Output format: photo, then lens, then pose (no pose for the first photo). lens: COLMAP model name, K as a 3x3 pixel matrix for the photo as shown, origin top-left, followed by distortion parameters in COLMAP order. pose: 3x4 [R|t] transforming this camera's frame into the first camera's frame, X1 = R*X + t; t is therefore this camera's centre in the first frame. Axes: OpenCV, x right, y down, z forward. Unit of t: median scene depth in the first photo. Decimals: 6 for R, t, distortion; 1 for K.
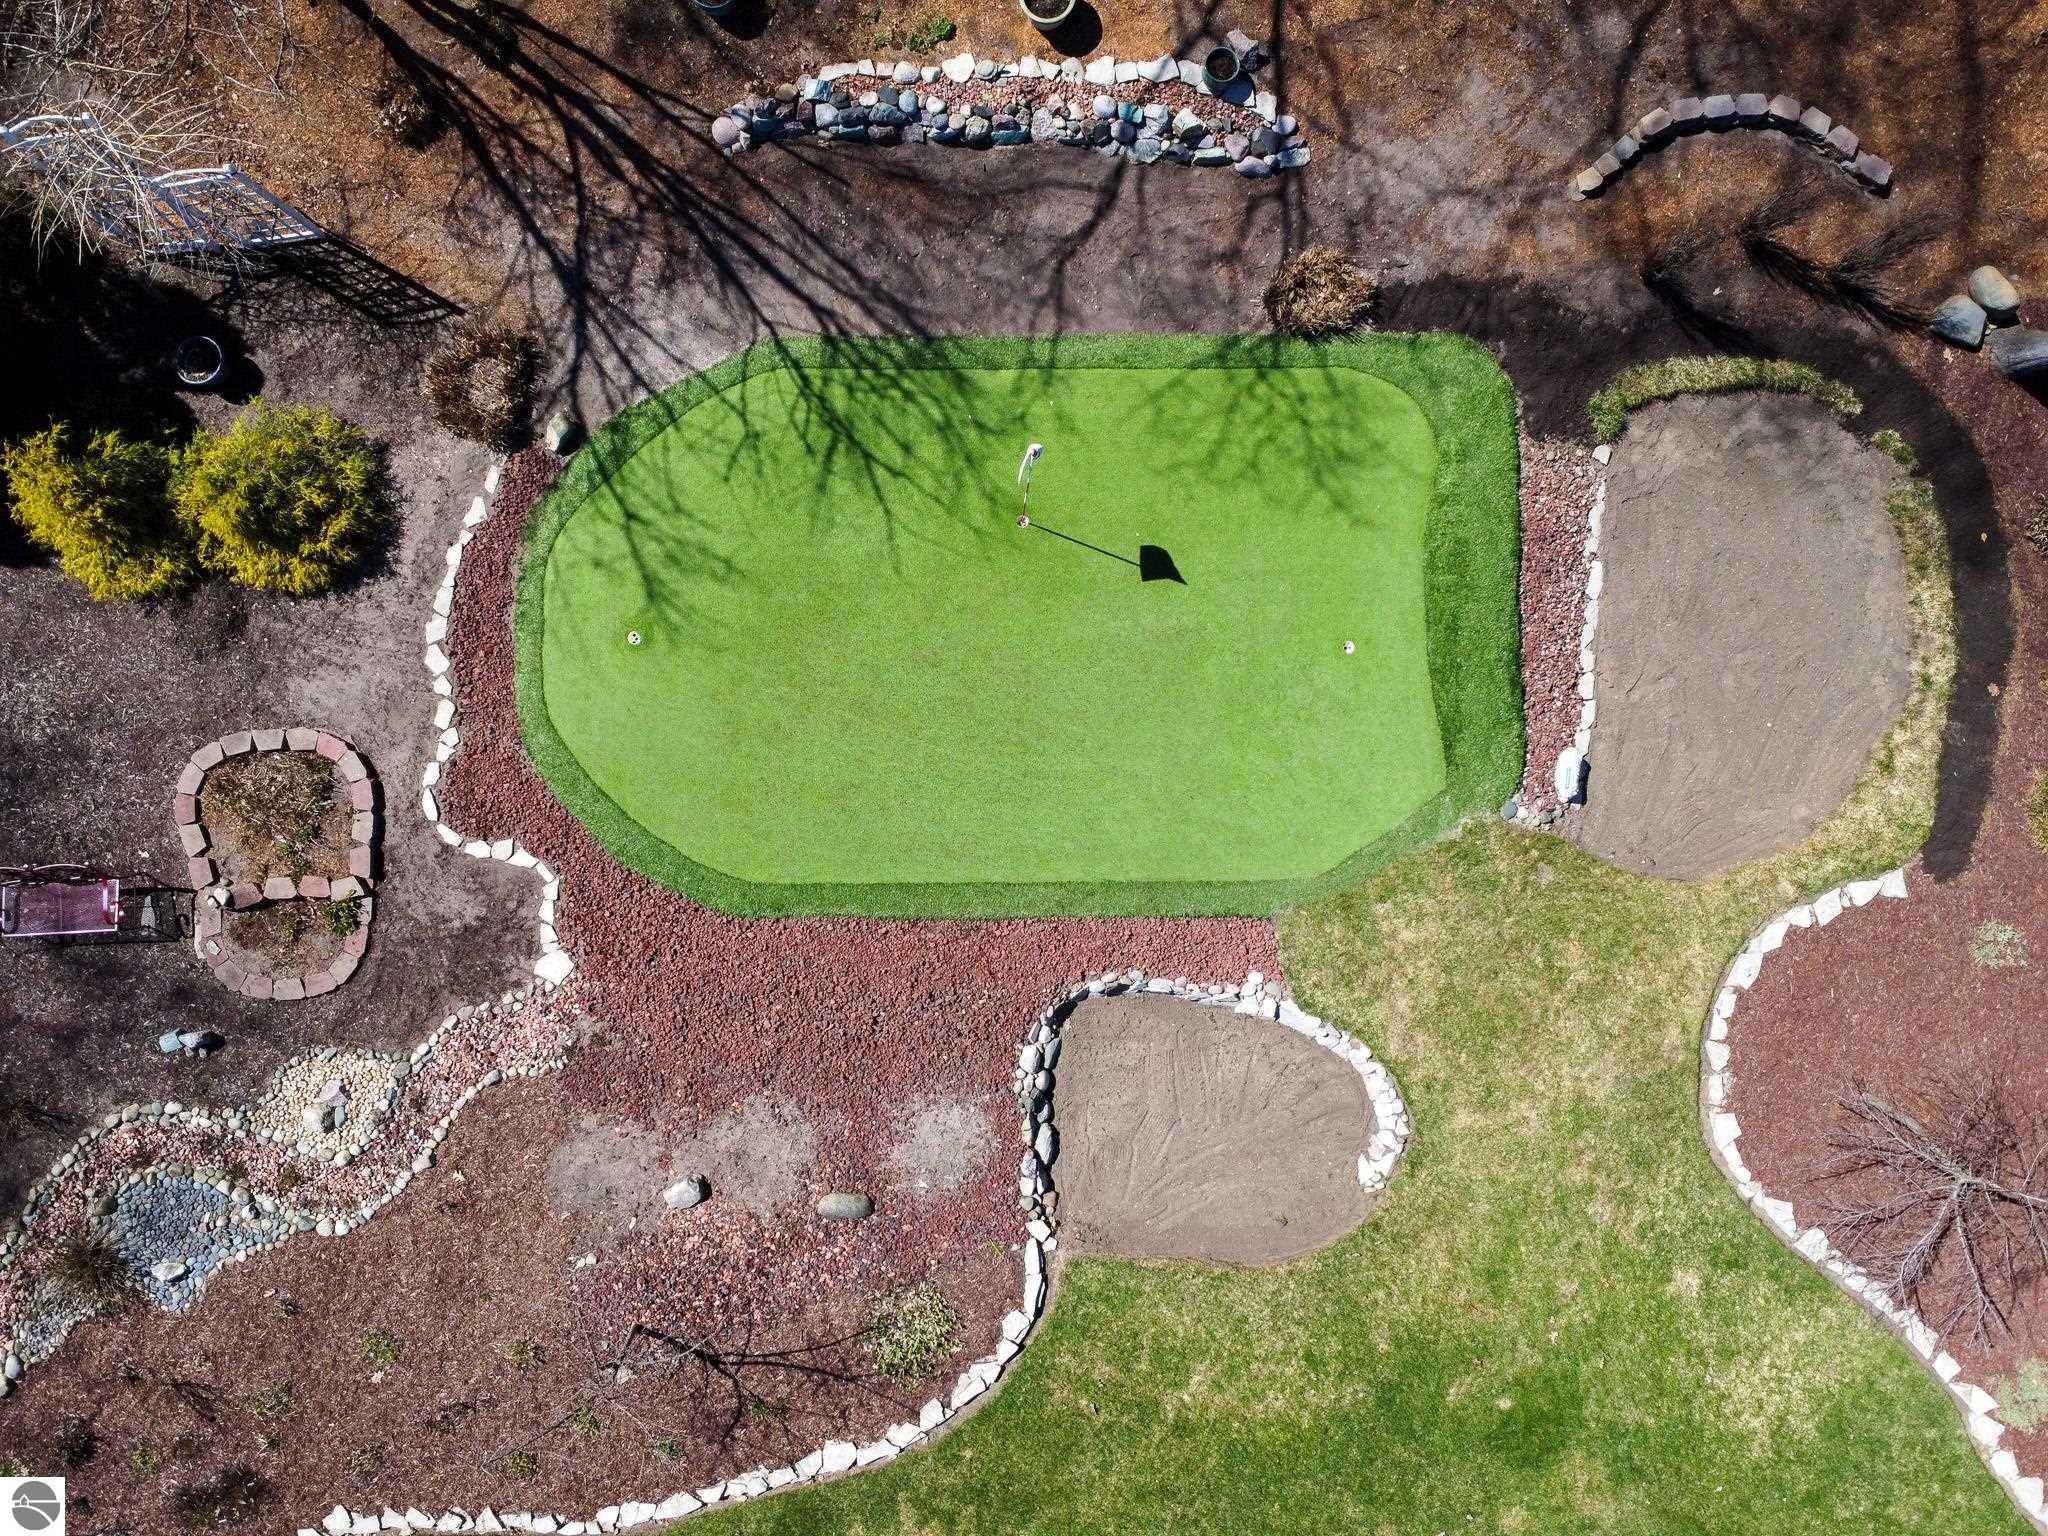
lens RADIAL K [[1535.8, 0, 1015.6], [0, 1535.8, 764.7], [0, 0, 1]] dist [0.004079, -0.013262]
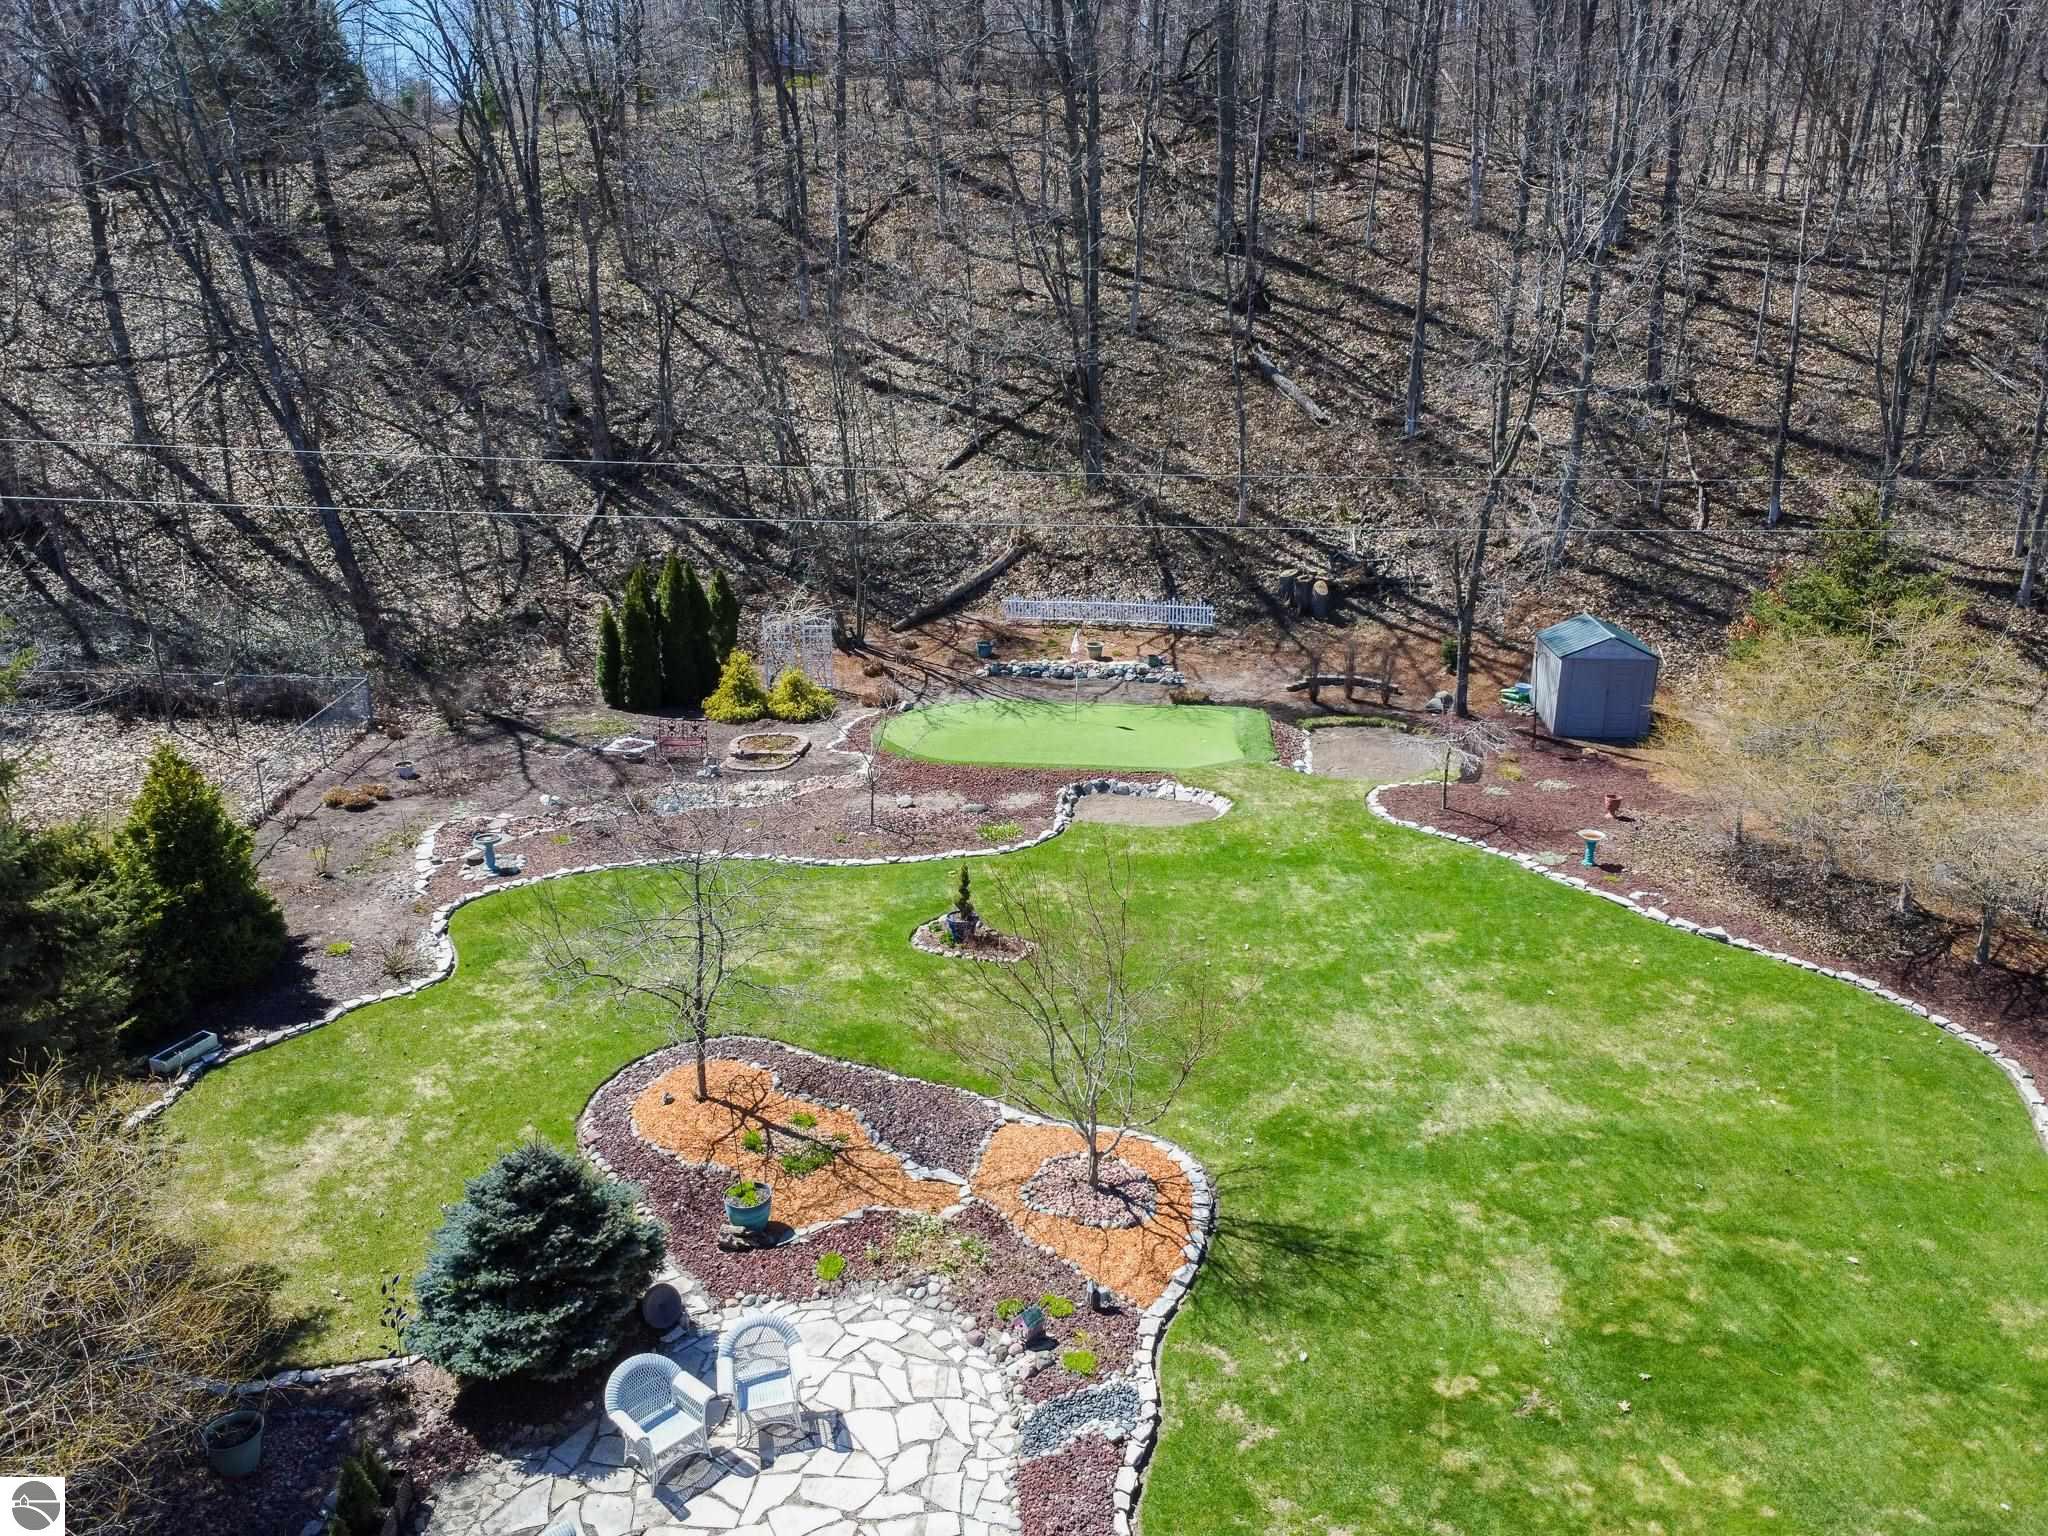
lens RADIAL K [[1542.8, 0, 1012.6], [0, 1542.8, 763.3], [0, 0, 1]] dist [0.004998, 0.000659]
pose [[0.994814, 0.034081, -0.095833, 0.150545], [-0.101711, 0.328241, -0.939102, 2.319508], [-0.000549, 0.943979, 0.330005, 0.213550]]
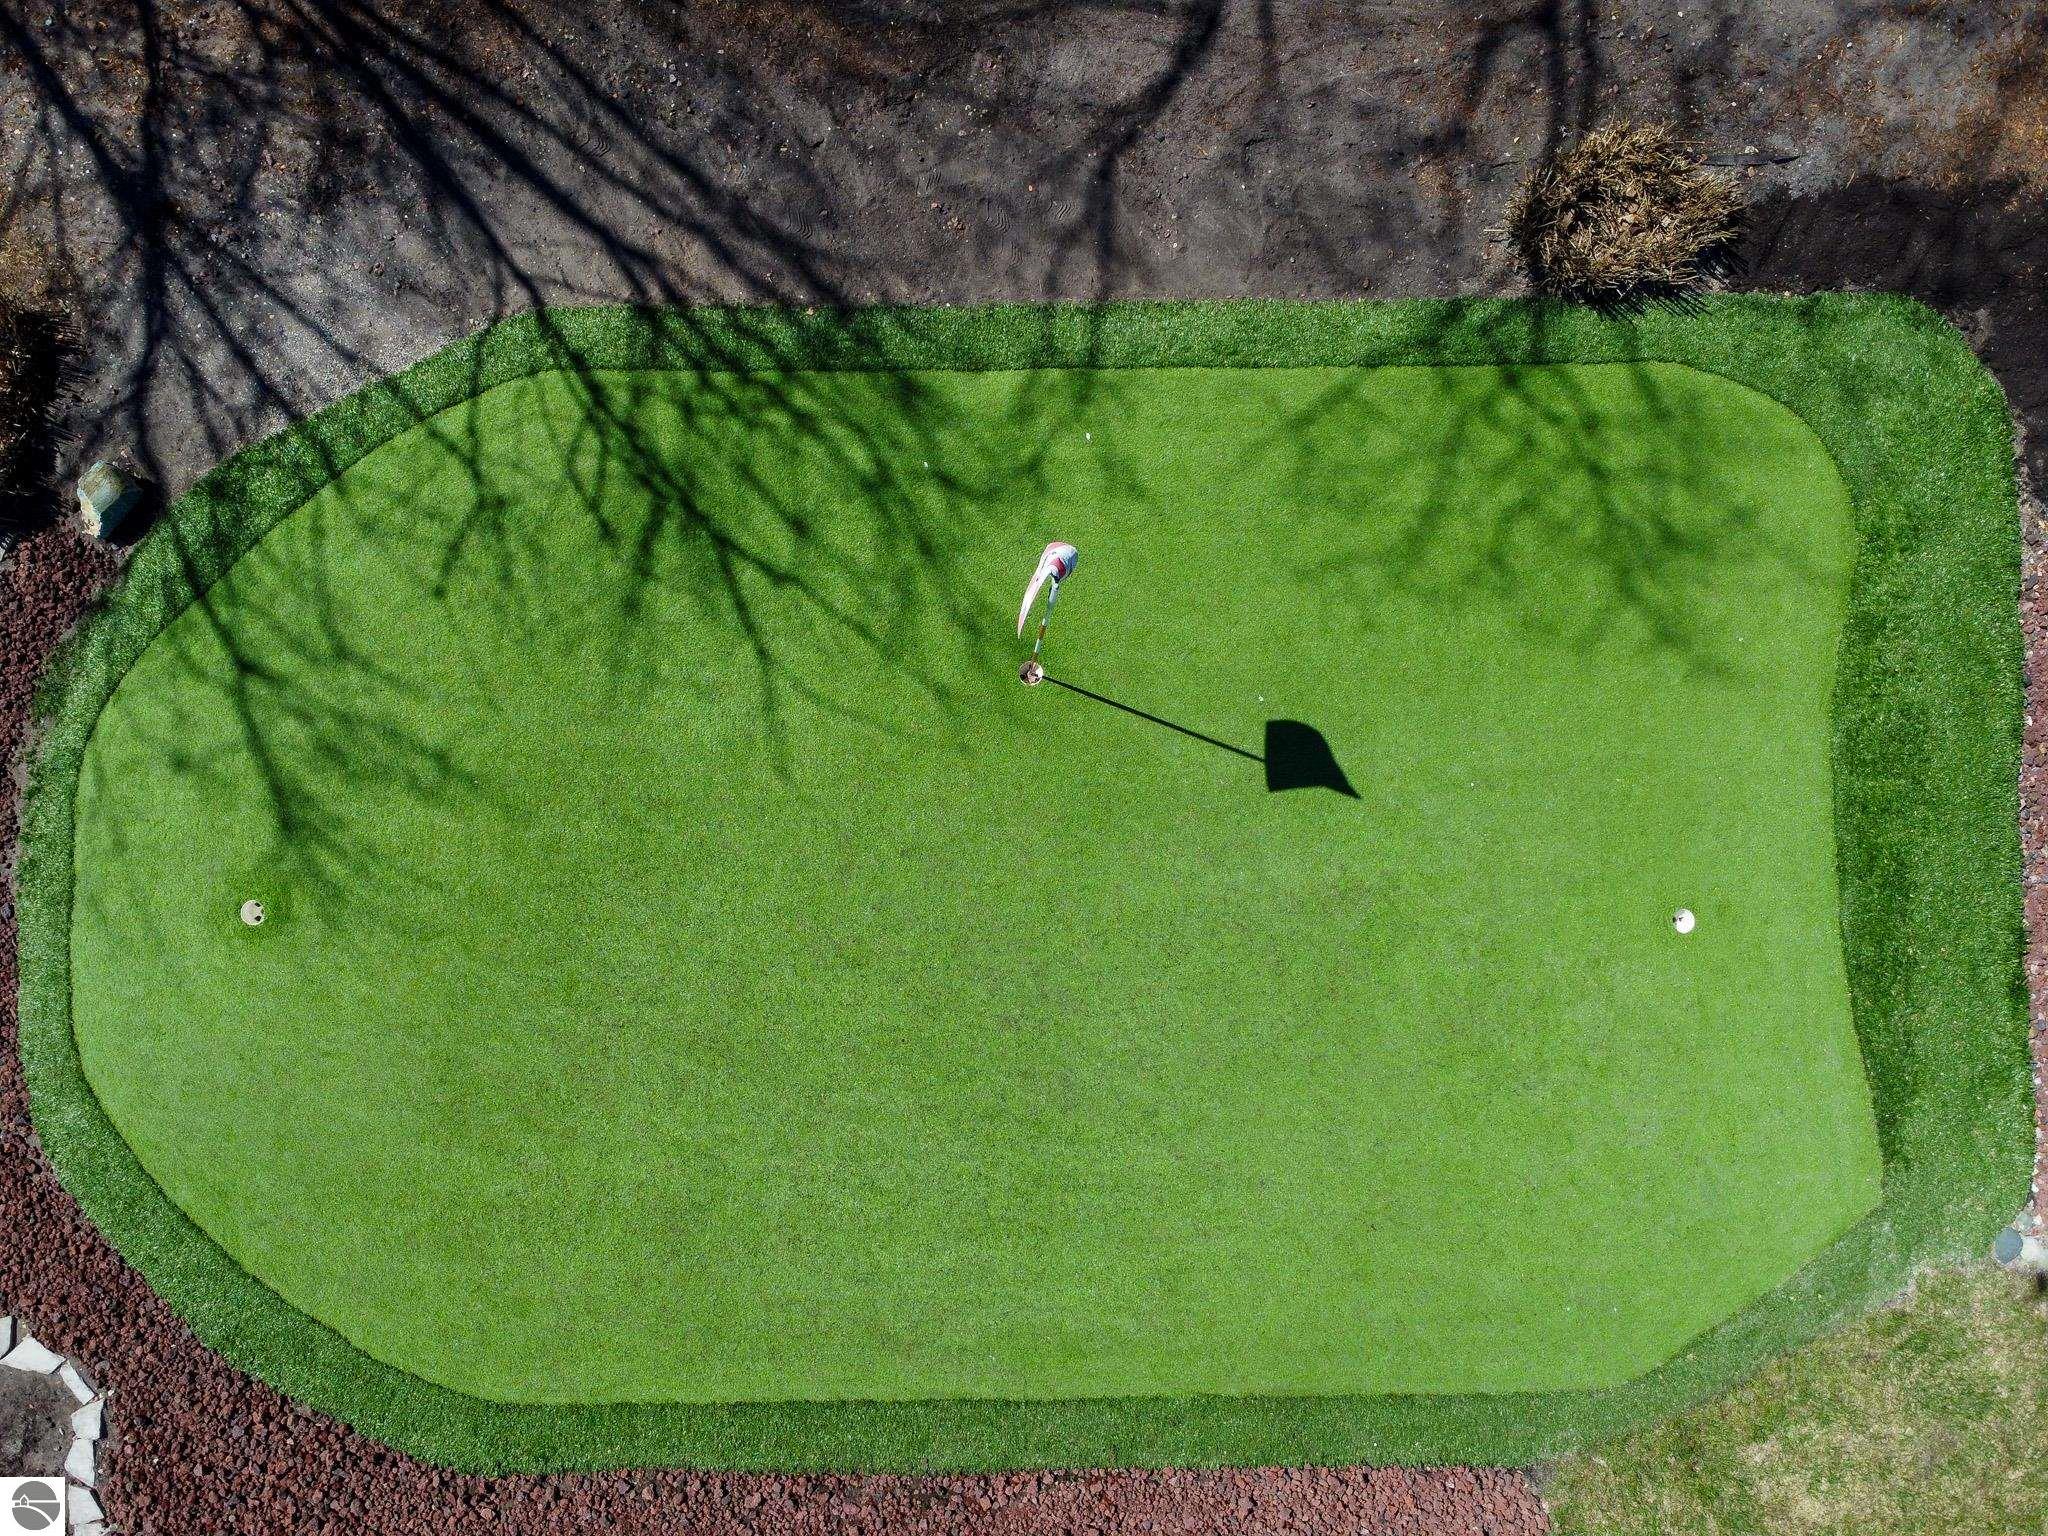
lens RADIAL K [[1535.8, 0, 1015.6], [0, 1535.8, 764.7], [0, 0, 1]] dist [0.004079, -0.013262]
pose [[0.999962, -0.003223, -0.008116, 0.003146], [0.003219, 0.999995, -0.000511, -0.128311], [0.008118, 0.000485, 0.999967, 0.499547]]
